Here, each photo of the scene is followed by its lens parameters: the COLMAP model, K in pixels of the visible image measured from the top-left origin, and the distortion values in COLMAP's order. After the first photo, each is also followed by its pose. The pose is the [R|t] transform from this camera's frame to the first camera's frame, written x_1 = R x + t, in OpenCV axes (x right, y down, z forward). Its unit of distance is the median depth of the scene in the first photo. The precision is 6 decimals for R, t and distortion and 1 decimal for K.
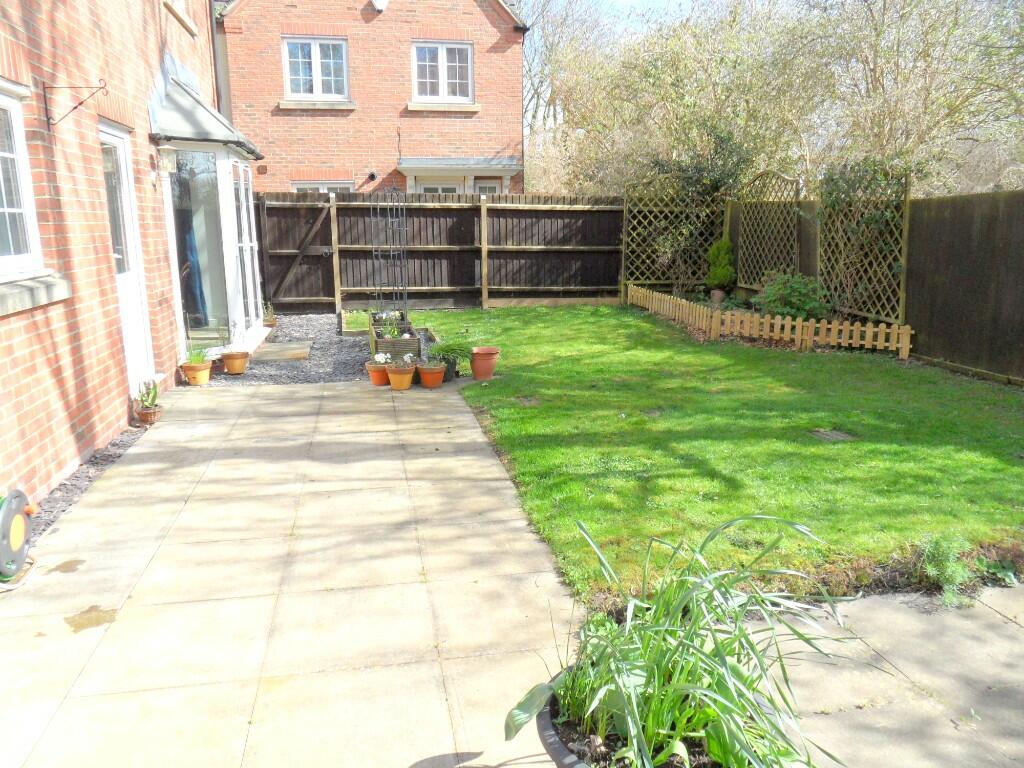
lens RADIAL K [[758.8, 0, 506.8], [0, 758.8, 385.0], [0, 0, 1]] dist [-0.029195, 0.031213]
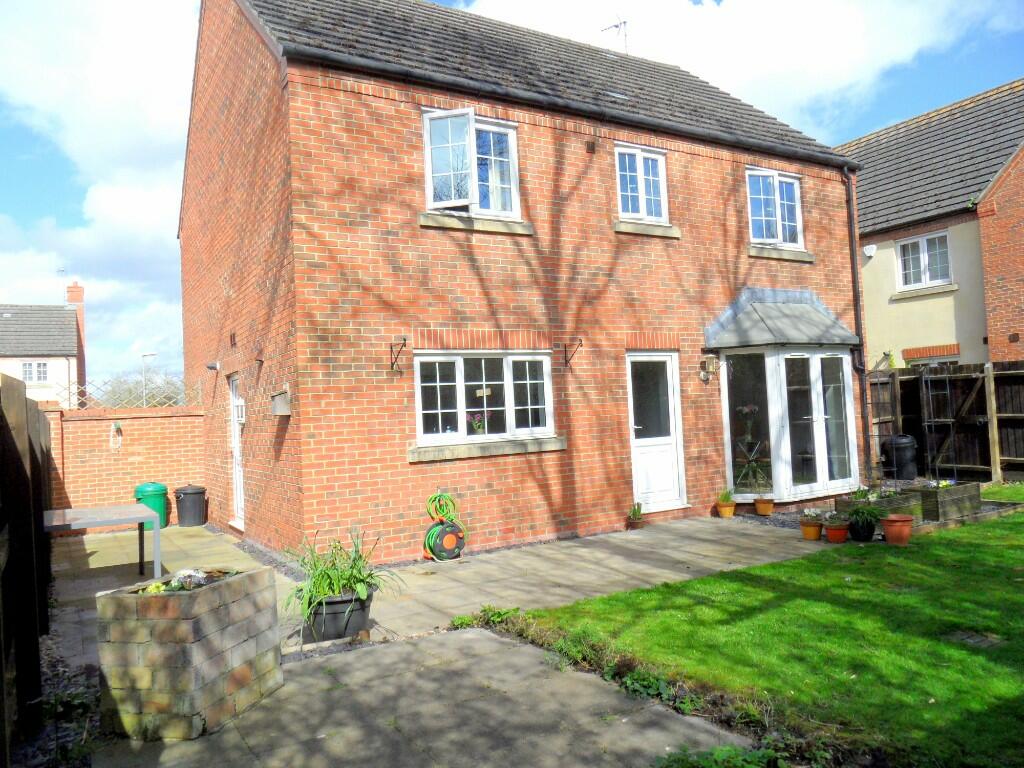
lens RADIAL K [[758.8, 0, 506.8], [0, 758.8, 385.0], [0, 0, 1]] dist [-0.029195, 0.031213]
pose [[0.345392, -0.045783, -0.937341, 0.635045], [-0.152809, 0.982736, -0.104308, -0.028684], [0.925934, 0.179261, 0.332433, 0.097736]]
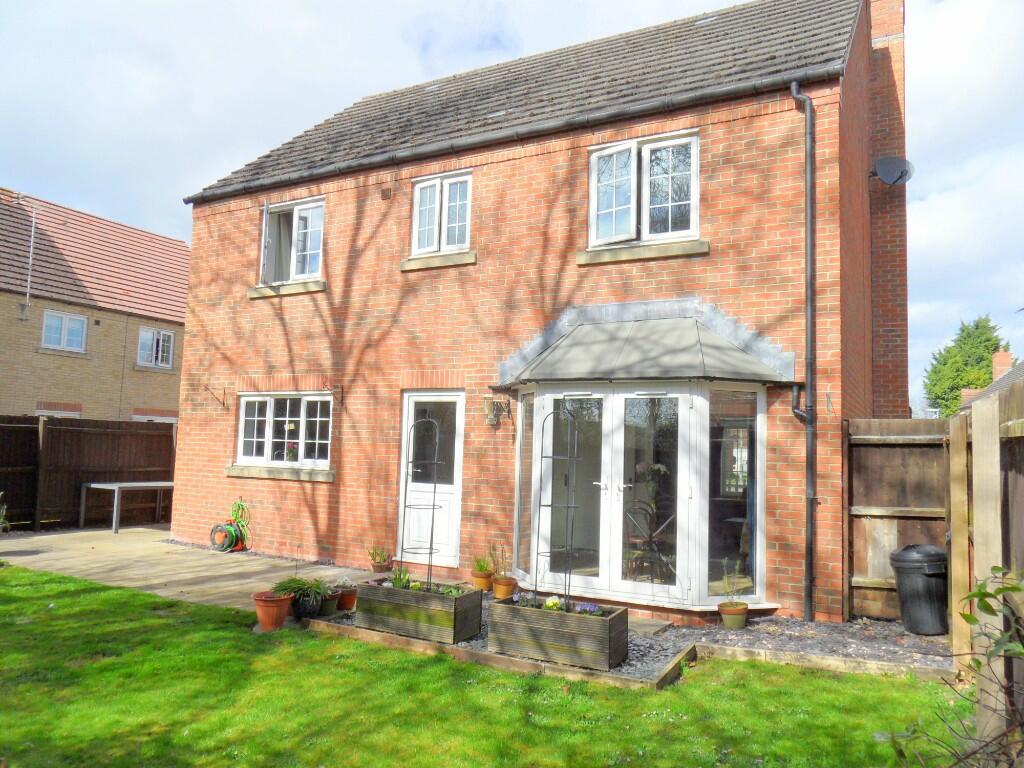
lens RADIAL K [[758.8, 0, 506.8], [0, 758.8, 385.0], [0, 0, 1]] dist [-0.029195, 0.031213]
pose [[-0.638492, -0.077751, -0.765691, 0.397979], [-0.189469, 0.980144, 0.058466, -0.317458], [0.745942, 0.182405, -0.640546, 1.411549]]
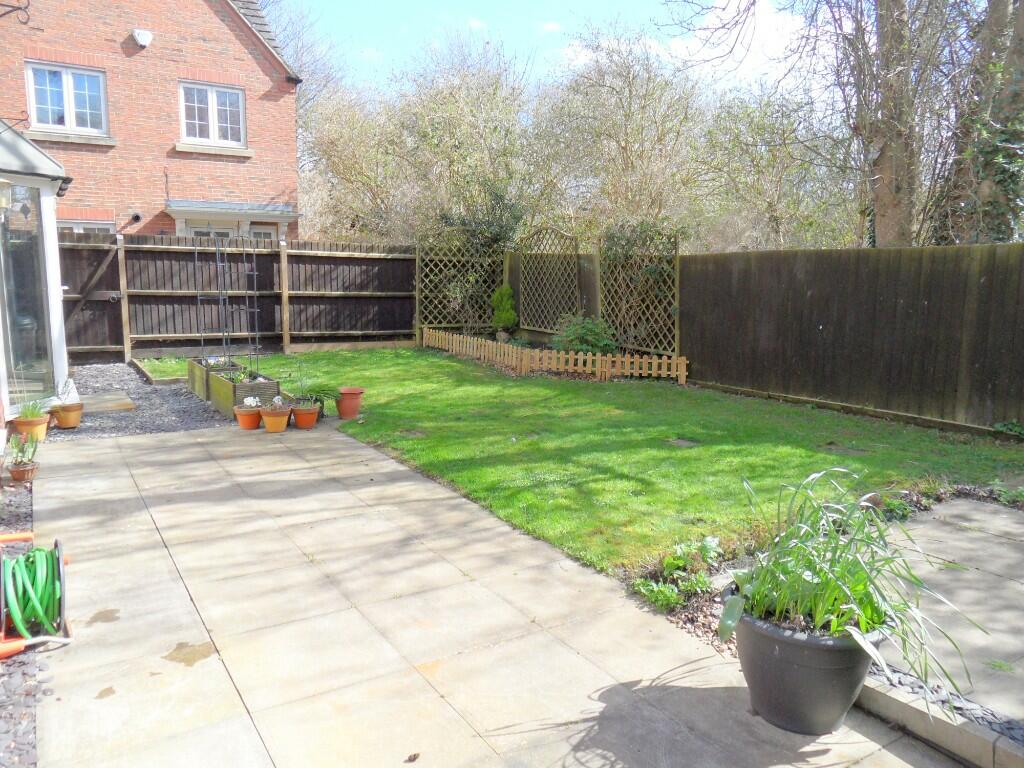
lens RADIAL K [[758.8, 0, 506.8], [0, 758.8, 385.0], [0, 0, 1]] dist [-0.029195, 0.031213]
pose [[0.931885, -0.038537, 0.360701, -0.166211], [0.060519, 0.996922, -0.049844, 0.009908], [-0.357670, 0.068279, 0.931349, -0.036811]]
